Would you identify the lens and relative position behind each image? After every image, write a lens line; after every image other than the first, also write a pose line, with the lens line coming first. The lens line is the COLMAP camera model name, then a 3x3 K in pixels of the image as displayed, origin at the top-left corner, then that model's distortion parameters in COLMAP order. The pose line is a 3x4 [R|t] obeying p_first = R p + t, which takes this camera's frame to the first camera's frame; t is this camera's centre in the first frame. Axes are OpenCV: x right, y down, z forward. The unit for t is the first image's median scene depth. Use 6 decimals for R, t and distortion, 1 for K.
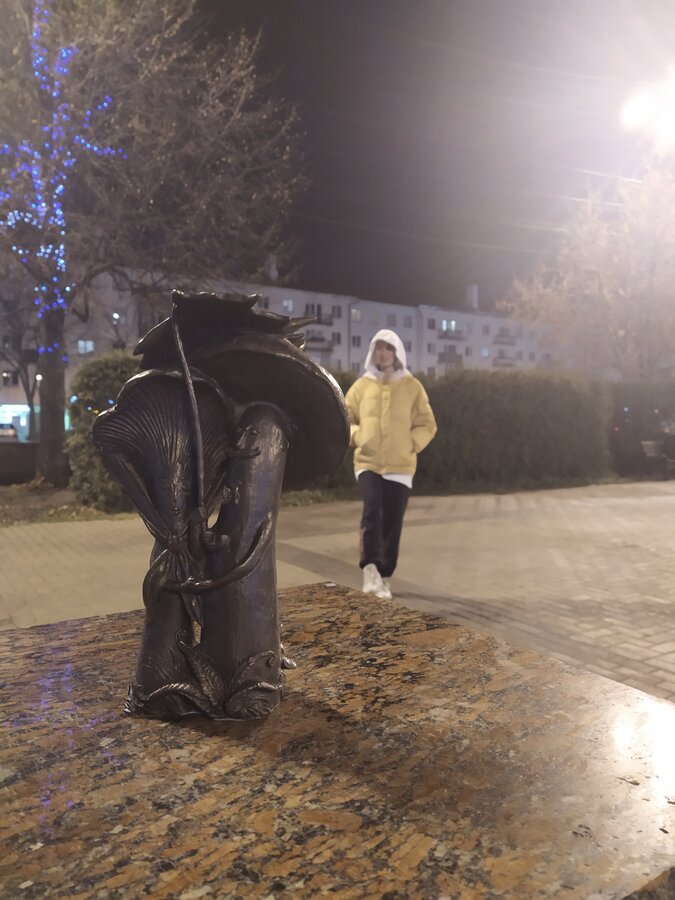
lens RADIAL K [[681.3, 0, 348.6], [0, 681.3, 449.7], [0, 0, 1]] dist [0.098207, -0.176021]
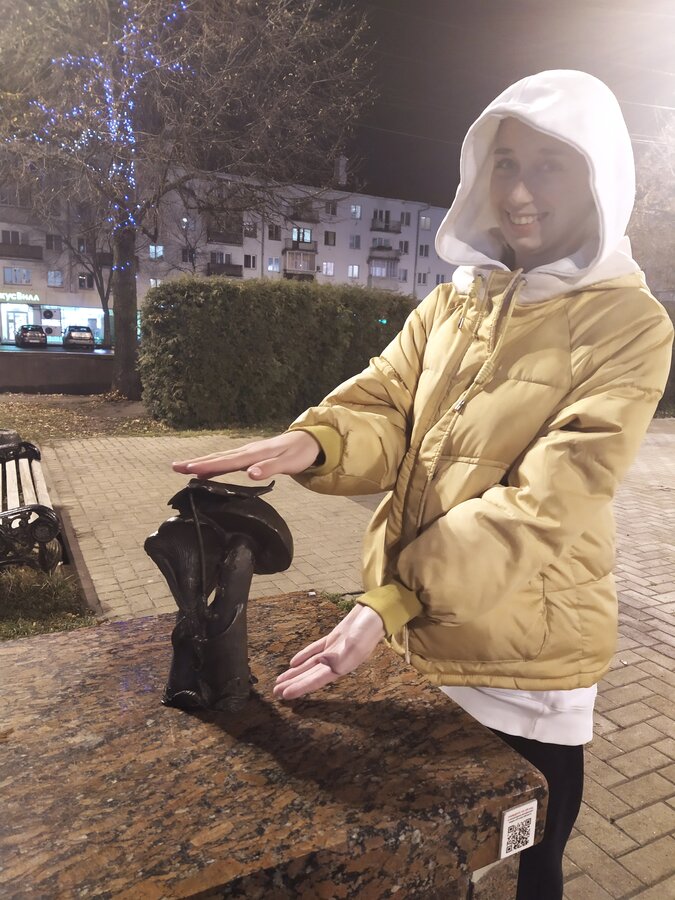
lens RADIAL K [[681.3, 0, 348.6], [0, 681.3, 449.7], [0, 0, 1]] dist [0.098207, -0.176021]
pose [[0.994671, 0.050491, -0.089892, 0.189251], [-0.037426, 0.989228, 0.141515, -0.354133], [0.096069, -0.137396, 0.985846, -0.416588]]
